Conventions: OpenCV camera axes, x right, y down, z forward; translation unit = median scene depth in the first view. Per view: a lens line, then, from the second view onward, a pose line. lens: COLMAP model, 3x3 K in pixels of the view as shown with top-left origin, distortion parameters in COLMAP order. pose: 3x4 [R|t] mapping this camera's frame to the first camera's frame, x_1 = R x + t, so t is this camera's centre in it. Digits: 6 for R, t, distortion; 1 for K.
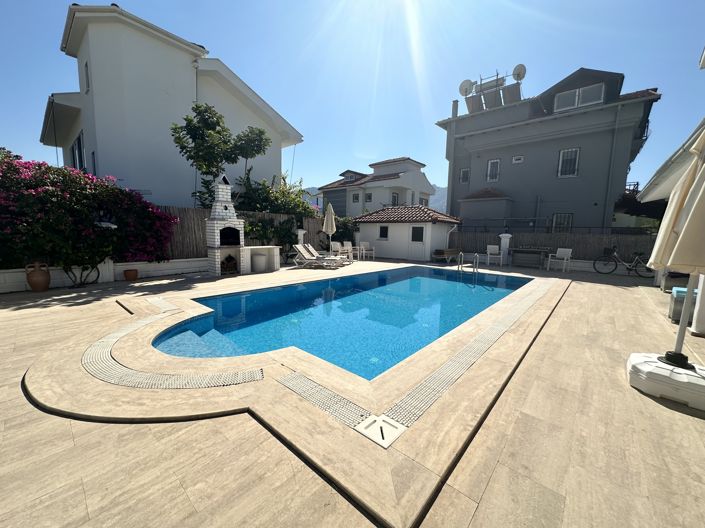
lens RADIAL K [[282.3, 0, 352.5], [0, 282.3, 264.0], [0, 0, 1]] dist [-0.001396, -0.000182]
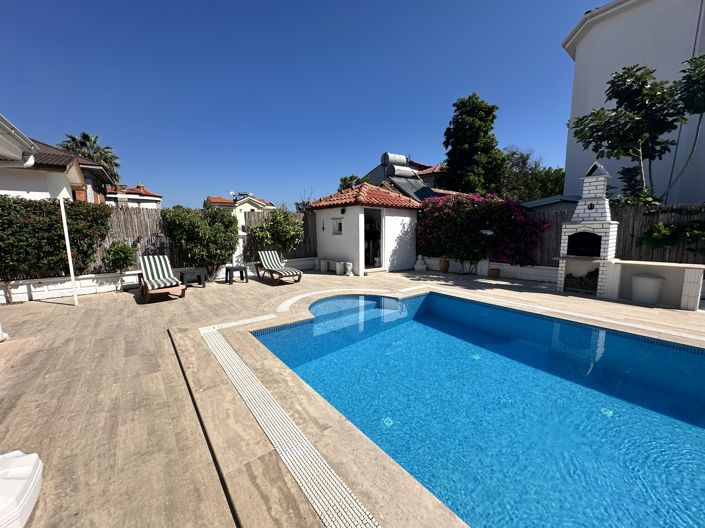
lens RADIAL K [[282.3, 0, 352.5], [0, 282.3, 264.0], [0, 0, 1]] dist [-0.001396, -0.000182]
pose [[-0.193433, 0.099430, -0.976062, 1.022811], [-0.111212, 0.986217, 0.122504, -0.160806], [0.974790, 0.132246, -0.179709, 1.250290]]
